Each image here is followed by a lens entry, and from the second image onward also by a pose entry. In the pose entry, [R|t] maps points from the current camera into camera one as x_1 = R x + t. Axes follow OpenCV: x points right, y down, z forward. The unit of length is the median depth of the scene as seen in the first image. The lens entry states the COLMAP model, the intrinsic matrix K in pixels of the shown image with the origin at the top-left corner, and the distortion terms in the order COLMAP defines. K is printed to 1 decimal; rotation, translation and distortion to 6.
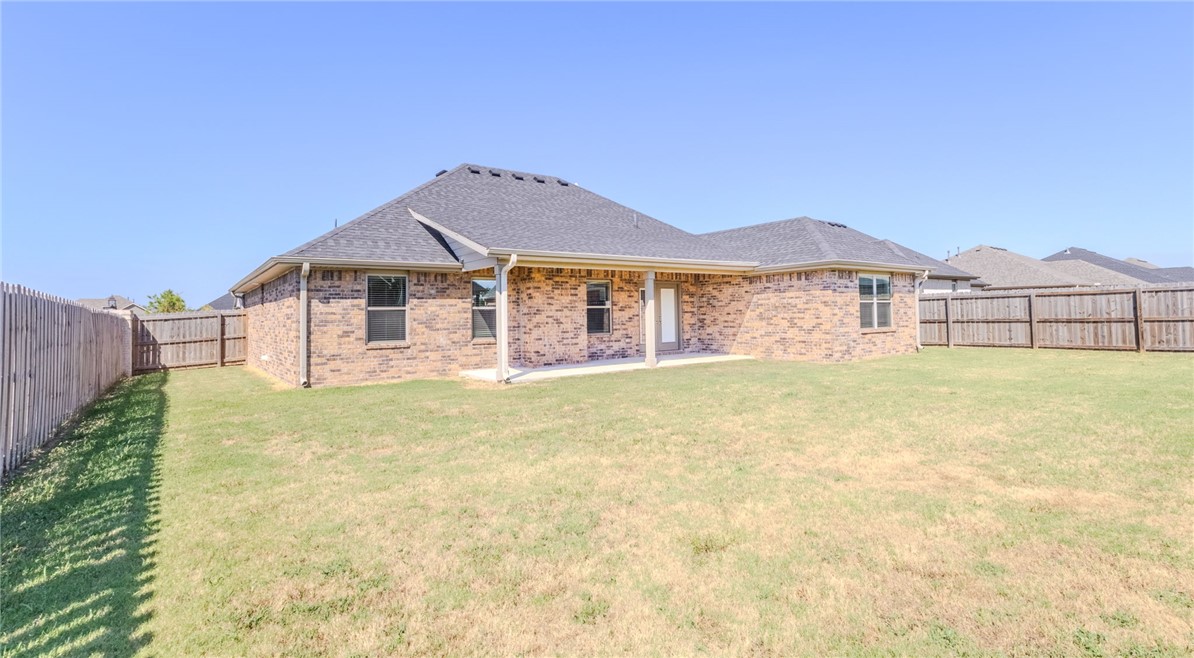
lens RADIAL K [[559.4, 0, 596.5], [0, 559.4, 287.6], [0, 0, 1]] dist [-0.001291, -0.000027]
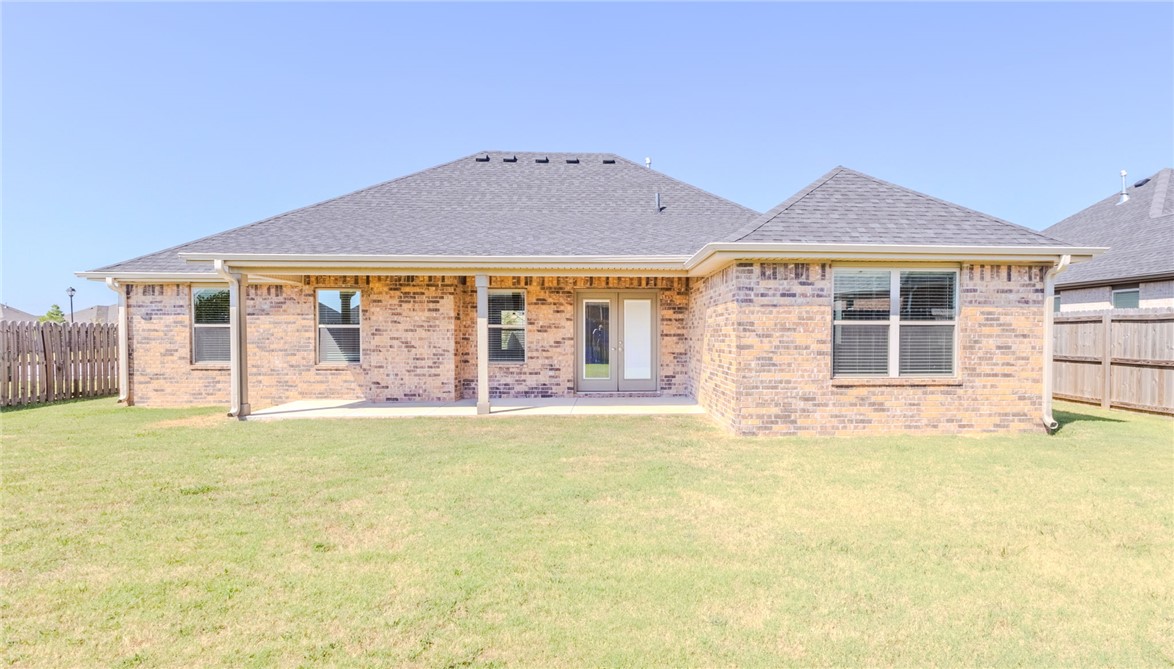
lens RADIAL K [[636.7, 0, 587.0], [0, 636.7, 334.5], [0, 0, 1]] dist [0.005934, 0.000359]
pose [[0.845717, 0.020306, -0.533246, 0.610136], [0.010065, 0.998491, 0.053985, 0.001702], [0.533537, -0.051023, 0.844236, 0.397767]]
